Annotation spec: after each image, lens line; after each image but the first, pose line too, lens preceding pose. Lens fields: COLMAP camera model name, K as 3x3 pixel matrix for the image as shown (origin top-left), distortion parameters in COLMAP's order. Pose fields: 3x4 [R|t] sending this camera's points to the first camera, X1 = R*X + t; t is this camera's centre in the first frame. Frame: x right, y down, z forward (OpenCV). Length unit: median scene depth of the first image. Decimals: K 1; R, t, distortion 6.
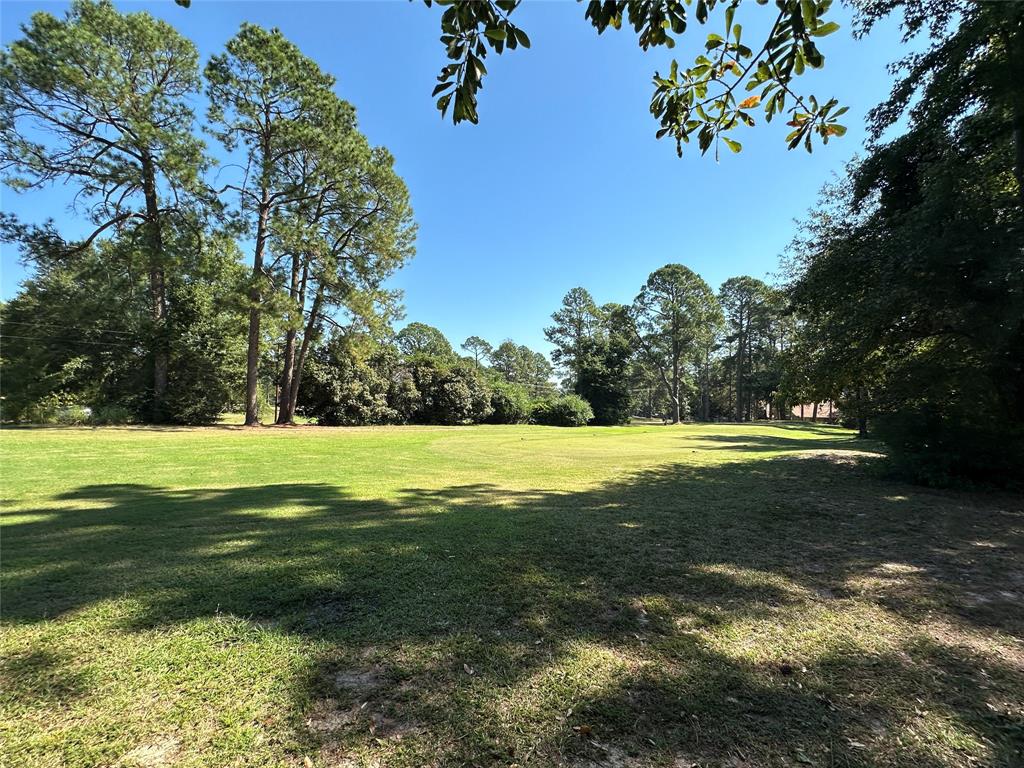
lens RADIAL K [[455.8, 0, 510.4], [0, 455.8, 380.3], [0, 0, 1]] dist [-0.002929, -0.000289]
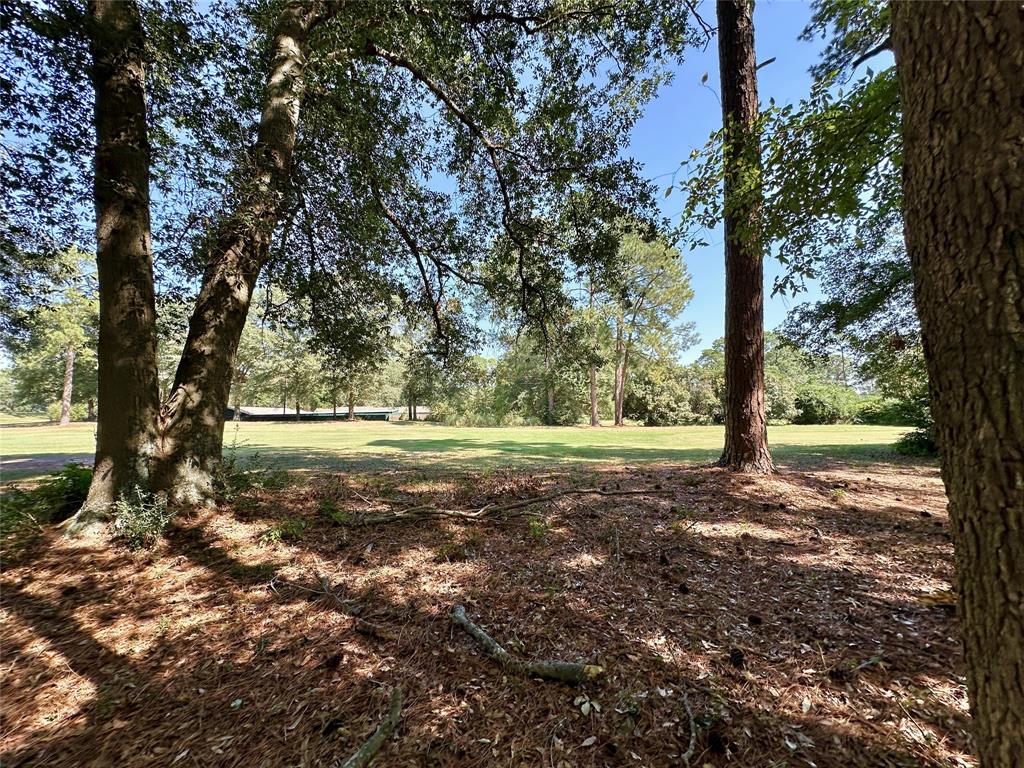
lens RADIAL K [[411.6, 0, 512.4], [0, 411.6, 386.6], [0, 0, 1]] dist [0.000455, 0.000012]
pose [[0.676631, -0.080910, -0.731864, 0.269426], [0.073775, 0.996392, -0.041947, -0.002598], [0.732617, -0.025611, 0.680159, -0.194660]]
